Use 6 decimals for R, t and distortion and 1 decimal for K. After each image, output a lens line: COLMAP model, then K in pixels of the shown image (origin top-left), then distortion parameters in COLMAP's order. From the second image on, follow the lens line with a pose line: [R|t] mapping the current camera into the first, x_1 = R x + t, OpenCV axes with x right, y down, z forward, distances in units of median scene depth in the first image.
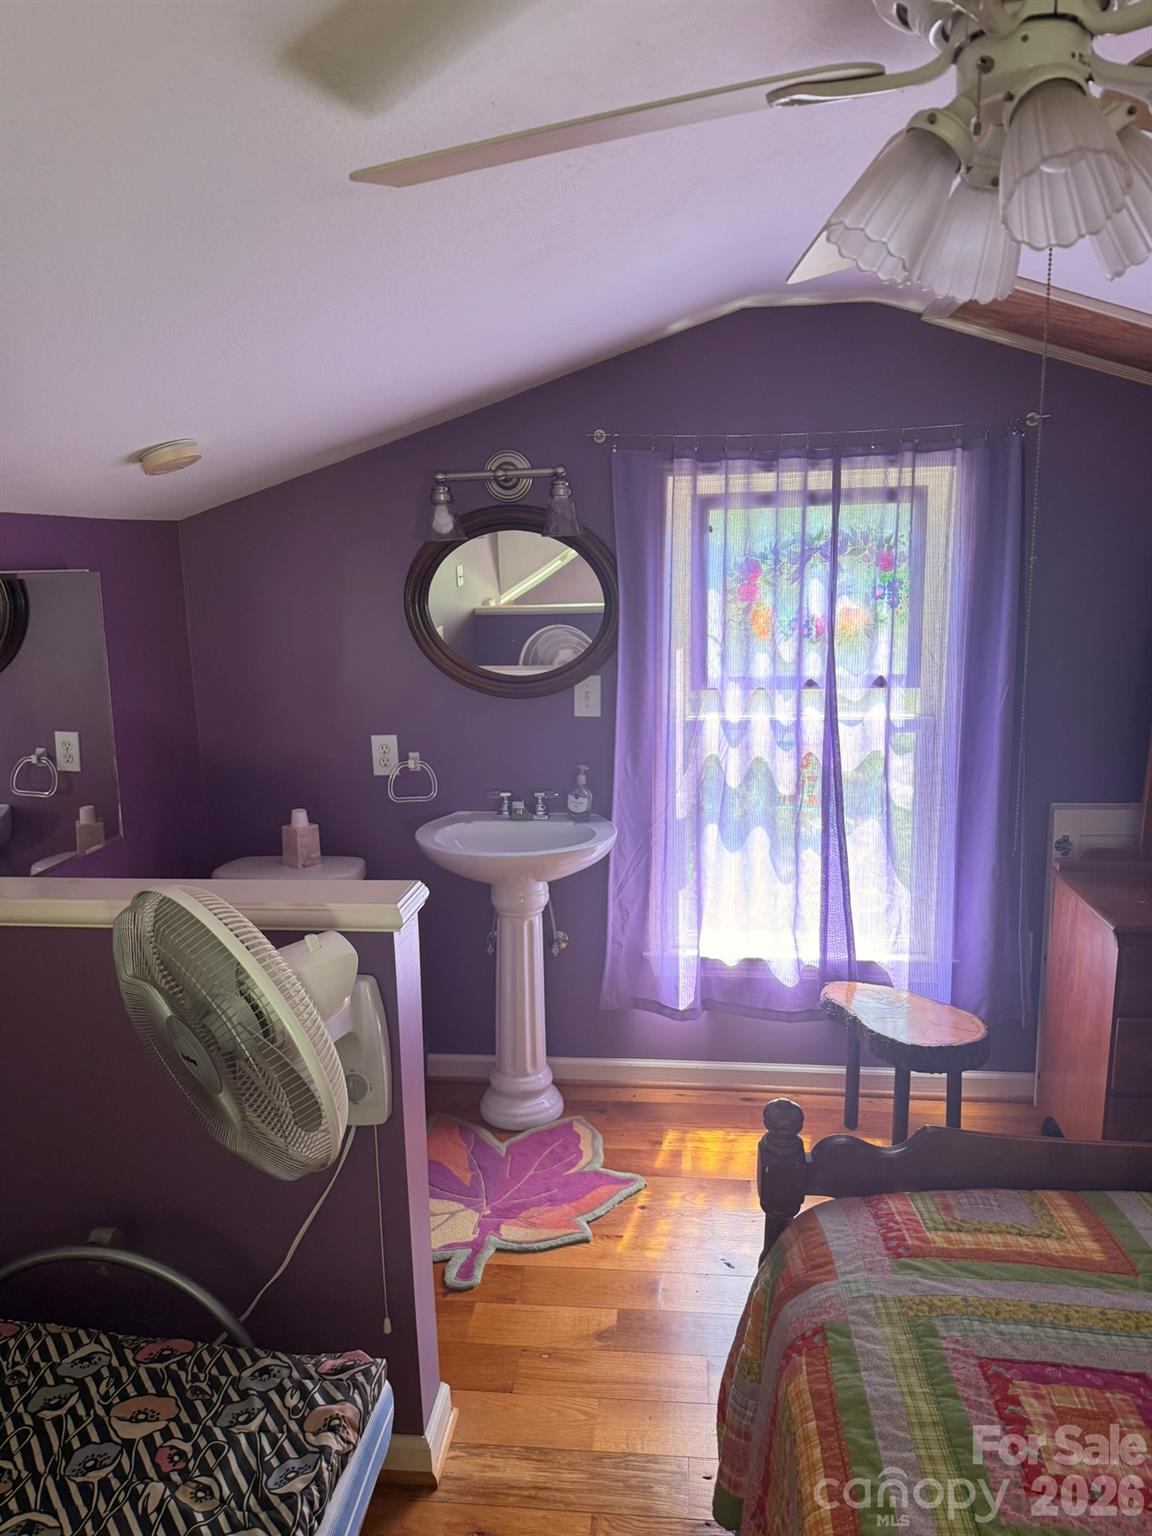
lens RADIAL K [[1088.9, 0, 571.3], [0, 1088.9, 762.4], [0, 0, 1]] dist [0.001402, -0.000307]
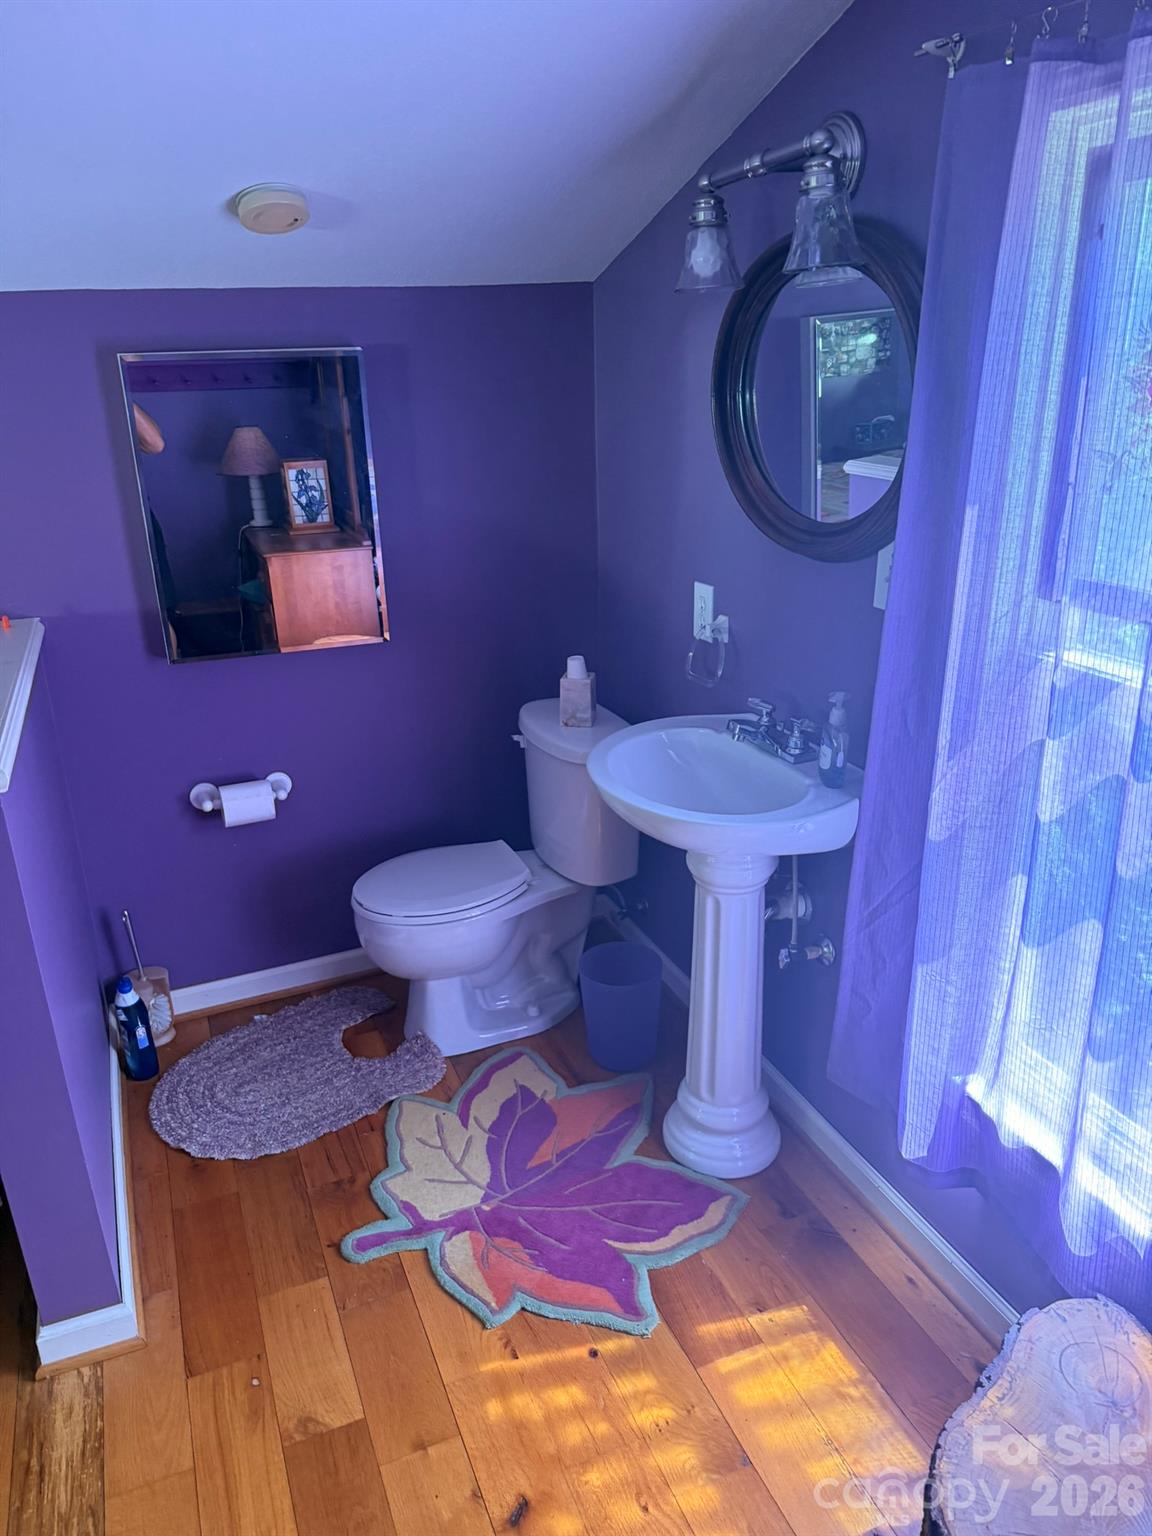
lens RADIAL K [[1088.9, 0, 575.9], [0, 1088.9, 778.5], [0, 0, 1]] dist [0.001402, -0.000307]
pose [[0.476620, 0.328070, -0.815600, 0.462163], [-0.144616, 0.944378, 0.295359, -0.114640], [0.867133, -0.022825, 0.497553, 0.627105]]
